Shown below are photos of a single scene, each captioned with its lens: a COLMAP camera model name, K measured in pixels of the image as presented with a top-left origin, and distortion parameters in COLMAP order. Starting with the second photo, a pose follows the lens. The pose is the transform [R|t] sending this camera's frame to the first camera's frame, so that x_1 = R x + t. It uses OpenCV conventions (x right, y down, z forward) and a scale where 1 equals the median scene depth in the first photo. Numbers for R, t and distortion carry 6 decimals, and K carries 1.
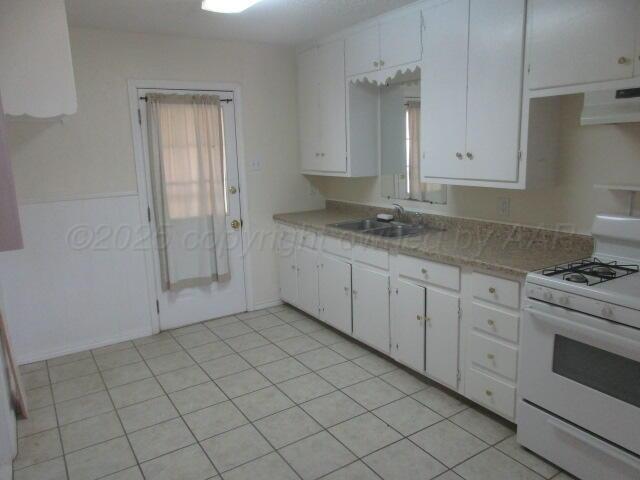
lens RADIAL K [[481.7, 0, 320.5], [0, 481.7, 236.4], [0, 0, 1]] dist [0.012237, 0.000771]
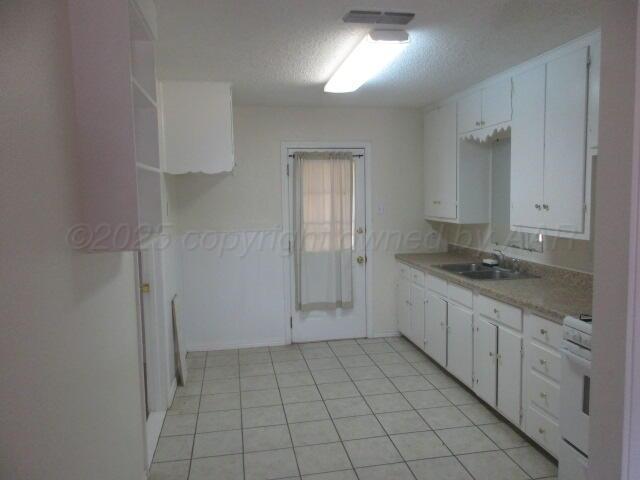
lens RADIAL K [[481.7, 0, 319.7], [0, 481.7, 240.7], [0, 0, 1]] dist [0.012237, 0.000771]
pose [[0.926087, 0.052222, -0.373678, 0.210017], [-0.082320, 0.994482, -0.065033, 0.015507], [0.368220, 0.090987, 0.925276, -0.146575]]
